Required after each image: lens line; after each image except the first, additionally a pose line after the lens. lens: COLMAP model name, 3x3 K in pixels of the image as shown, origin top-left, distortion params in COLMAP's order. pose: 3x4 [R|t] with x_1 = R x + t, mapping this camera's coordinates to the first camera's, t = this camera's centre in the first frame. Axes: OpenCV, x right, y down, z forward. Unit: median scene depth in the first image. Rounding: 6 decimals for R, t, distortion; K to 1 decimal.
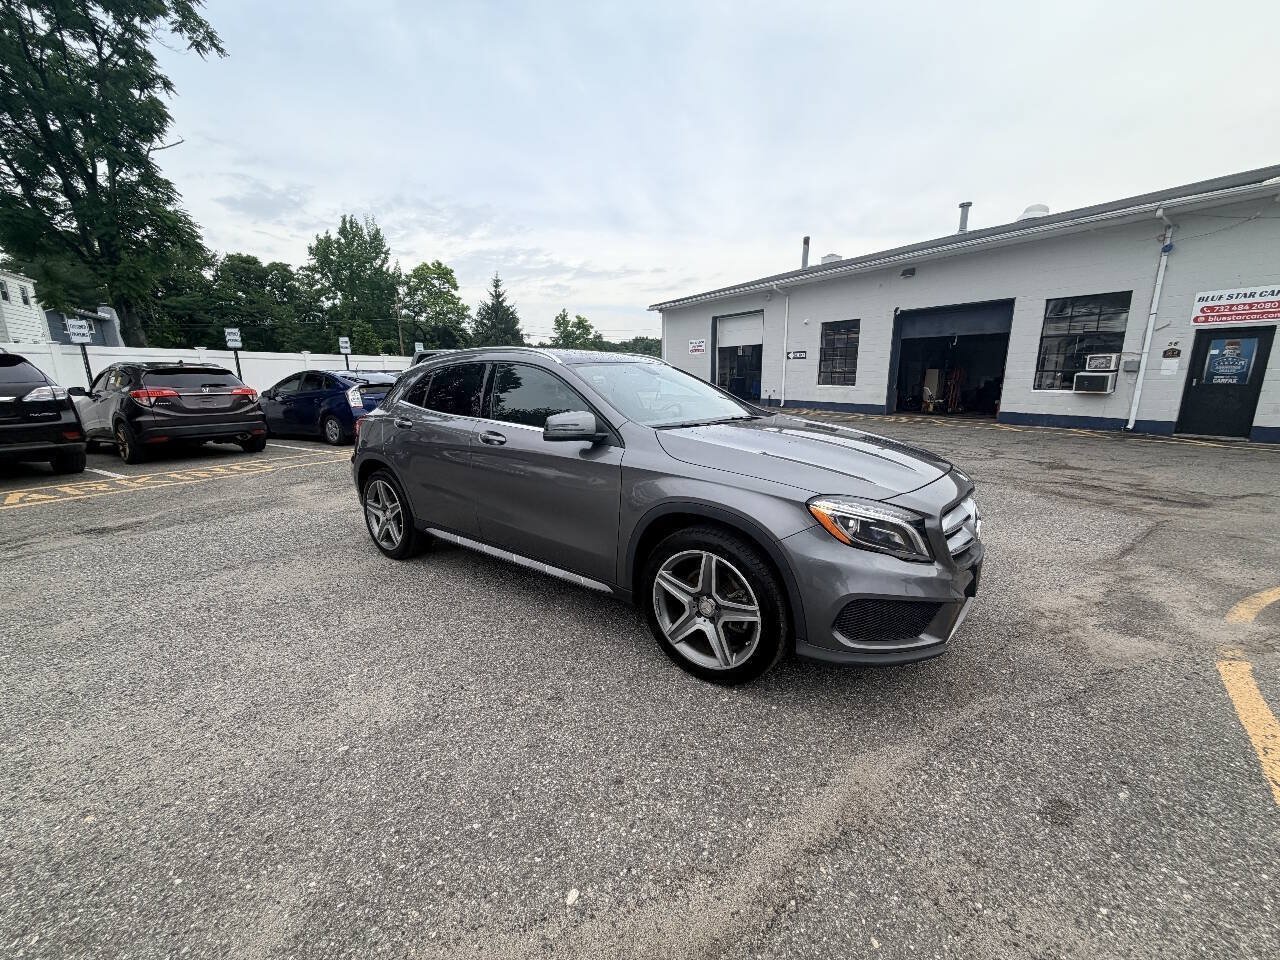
lens RADIAL K [[508.7, 0, 638.4], [0, 508.7, 476.6], [0, 0, 1]] dist [-0.000141, -0.000322]
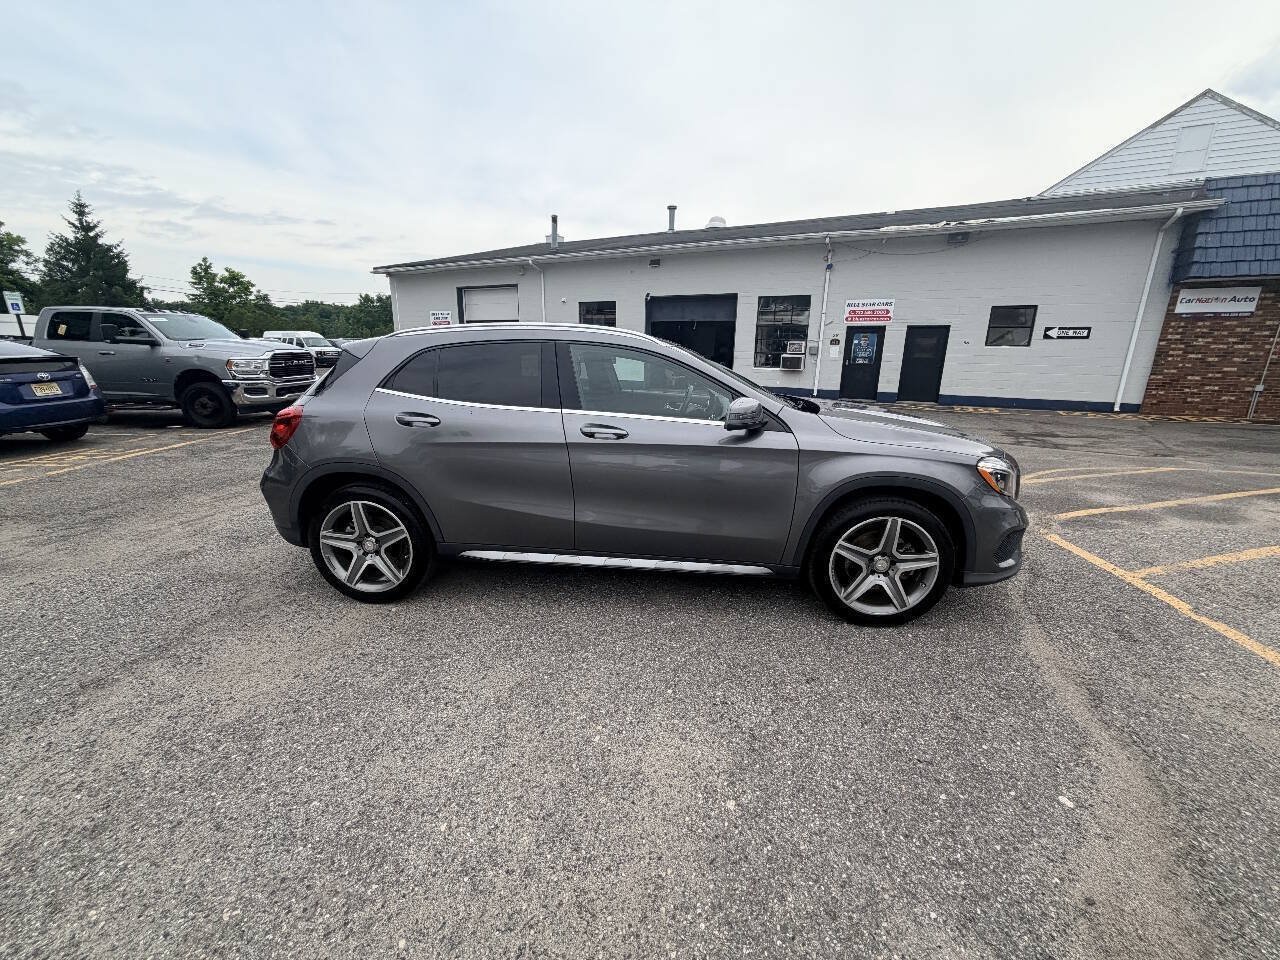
lens RADIAL K [[508.5, 0, 638.2], [0, 508.5, 477.5], [0, 0, 1]] dist [-0.000244, 0.000109]
pose [[0.849822, -0.110608, 0.515334, -0.168304], [0.085720, 0.993720, 0.071927, -0.013189], [-0.520053, -0.016950, 0.853966, 0.055346]]
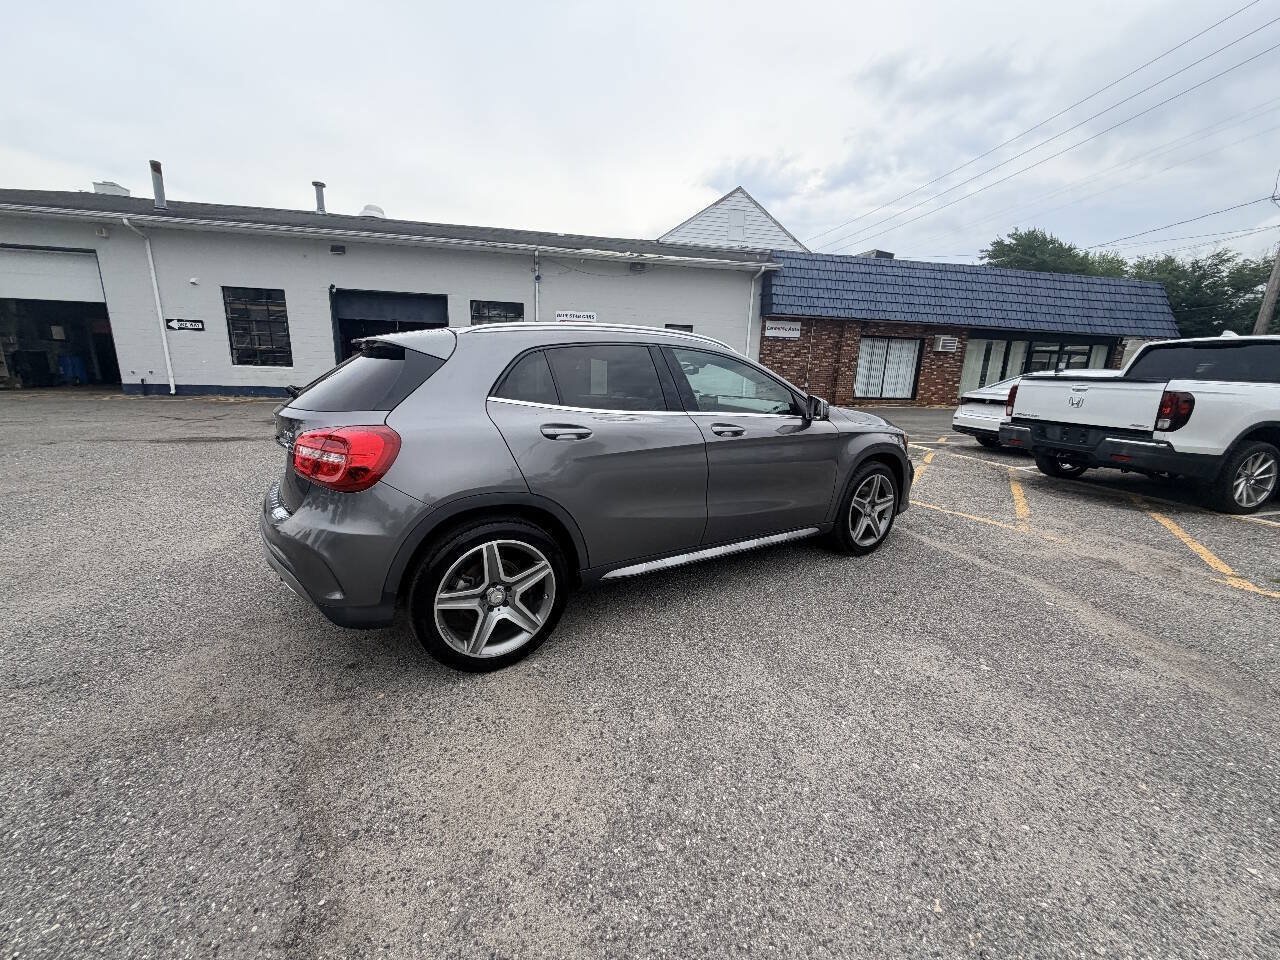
lens RADIAL K [[508.5, 0, 638.2], [0, 508.5, 477.5], [0, 0, 1]] dist [-0.000244, 0.000109]
pose [[0.342043, -0.189137, 0.920453, -0.299285], [0.153494, 0.977624, 0.143846, -0.036485], [-0.927063, 0.092083, 0.363420, 0.199414]]
